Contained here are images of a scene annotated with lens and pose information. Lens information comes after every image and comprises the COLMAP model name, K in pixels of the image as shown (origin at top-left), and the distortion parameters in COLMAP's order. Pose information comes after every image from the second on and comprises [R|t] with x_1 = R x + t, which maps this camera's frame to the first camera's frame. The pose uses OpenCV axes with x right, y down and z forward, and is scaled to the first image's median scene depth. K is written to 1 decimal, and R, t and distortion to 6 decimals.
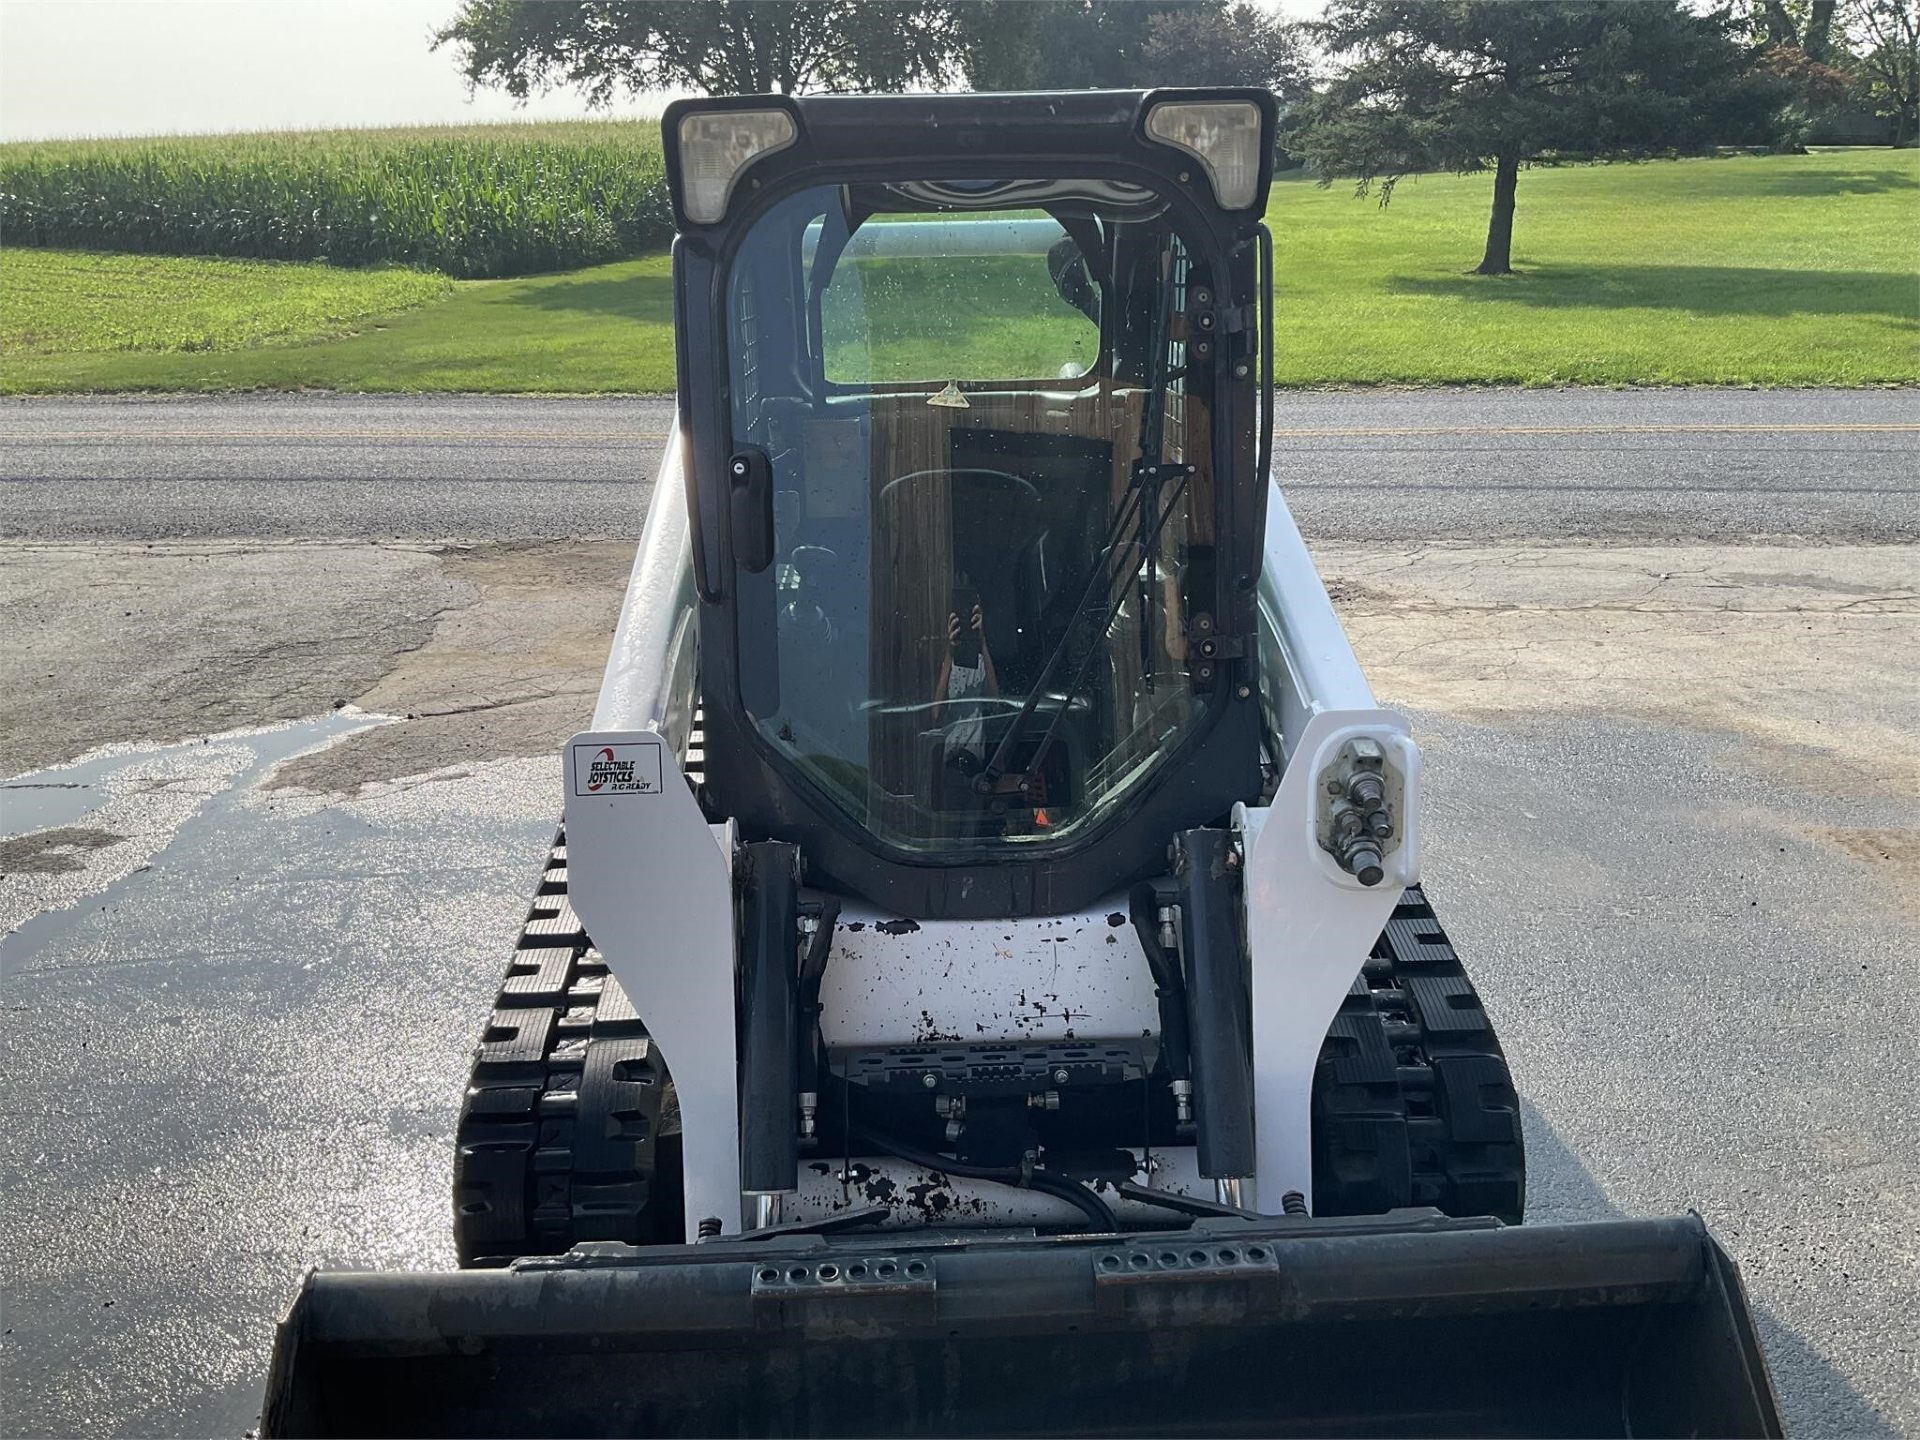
lens RADIAL K [[1574.1, 0, 954.2], [0, 1574.1, 711.7], [0, 0, 1]] dist [0.113762, -0.224958]
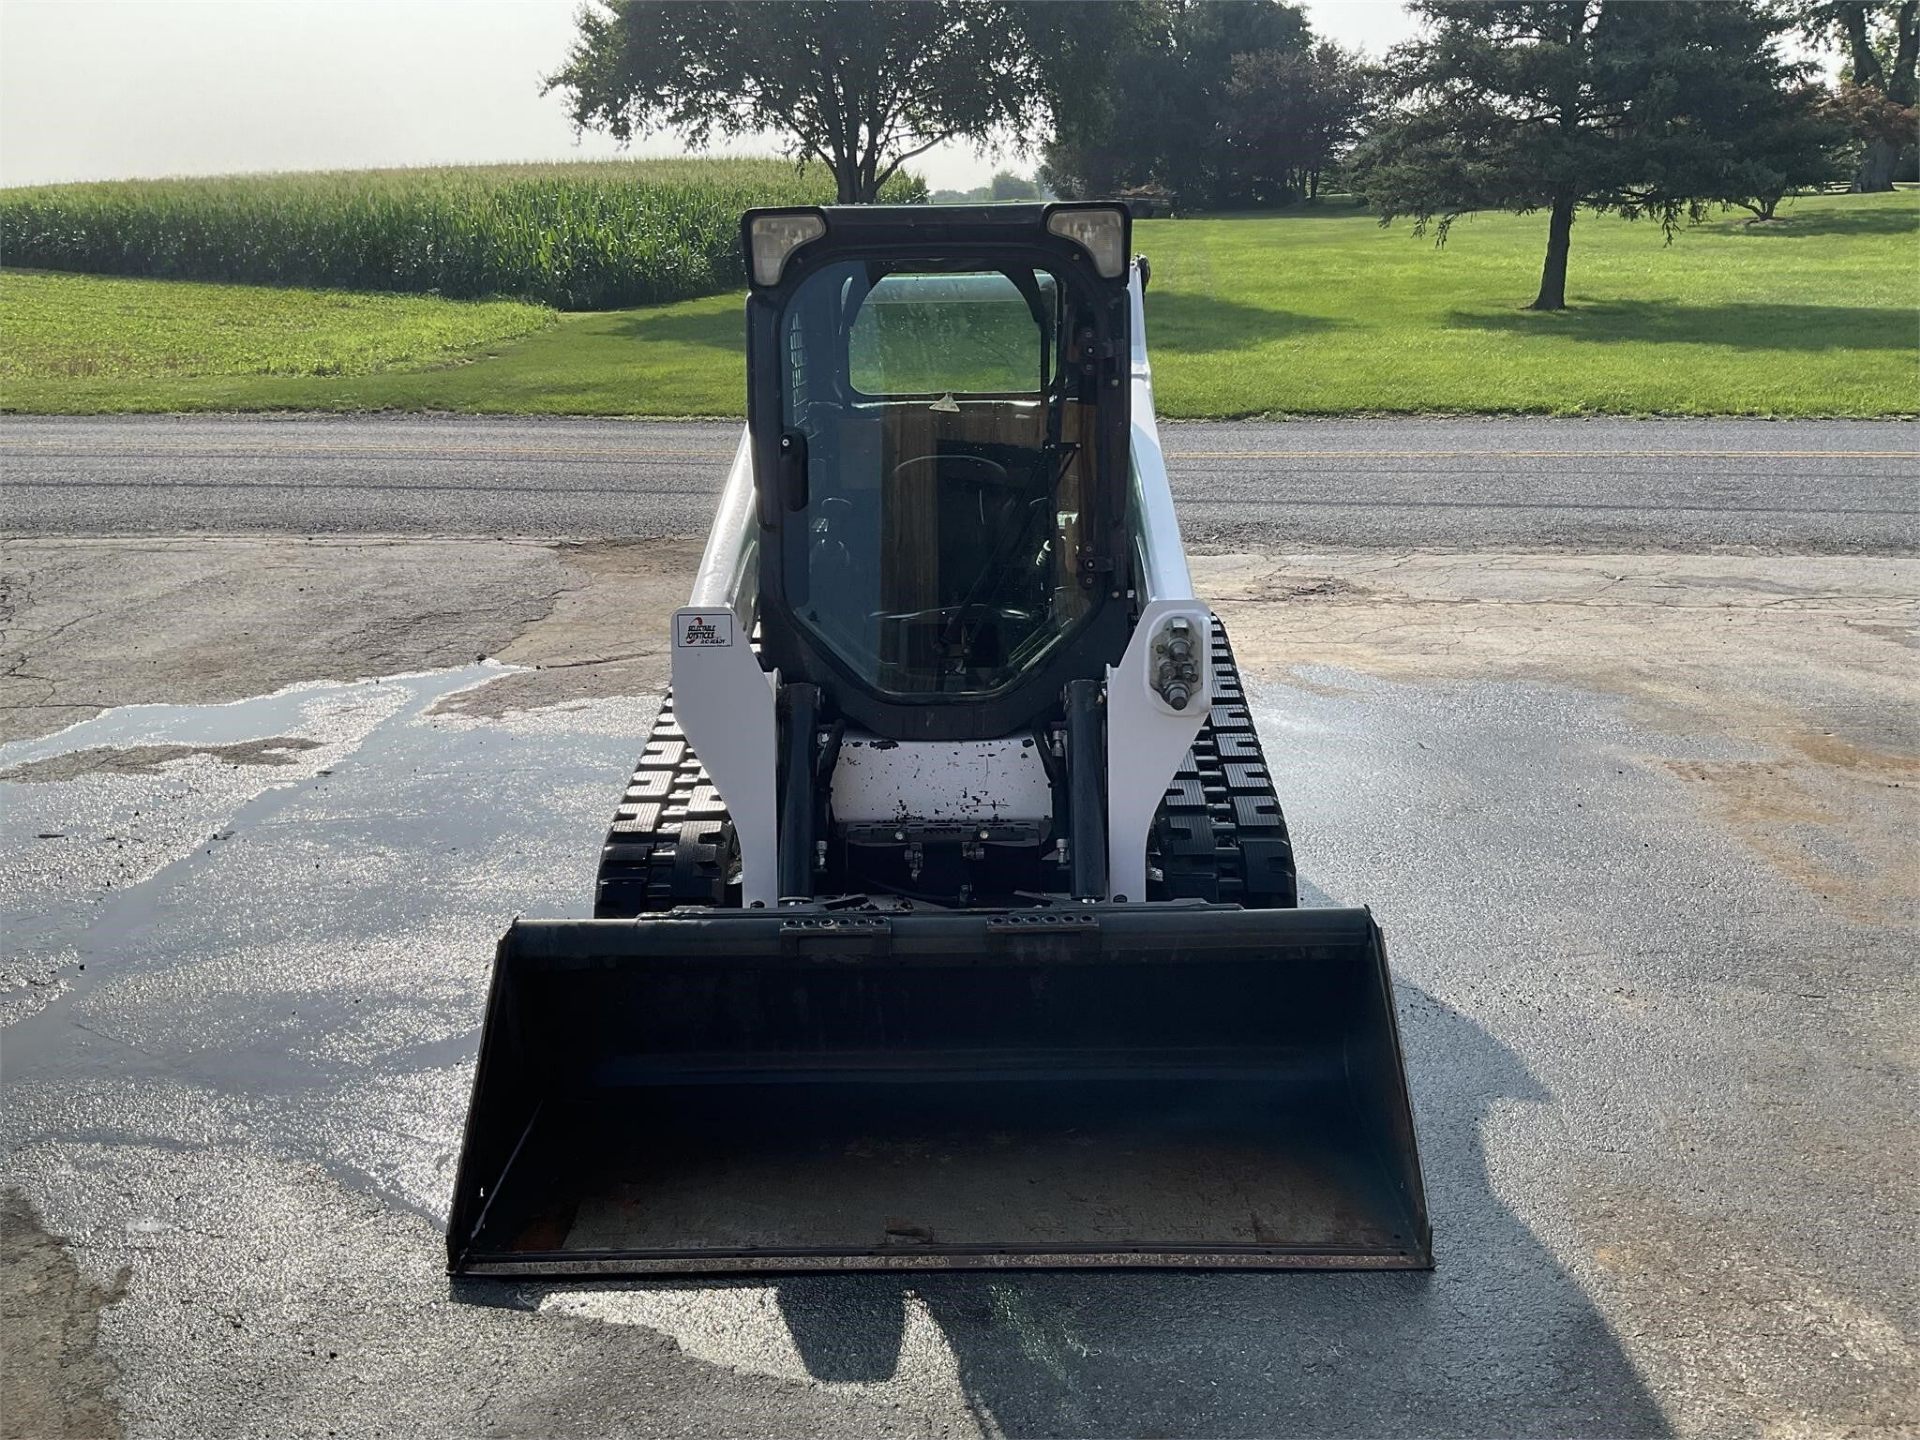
lens RADIAL K [[1574.1, 0, 954.2], [0, 1574.1, 711.7], [0, 0, 1]] dist [0.113762, -0.224958]
pose [[0.998548, 0.017017, -0.051104, 0.029268], [-0.017966, 0.999674, -0.018164, 0.035150], [0.050778, 0.019056, 0.998528, -0.139099]]
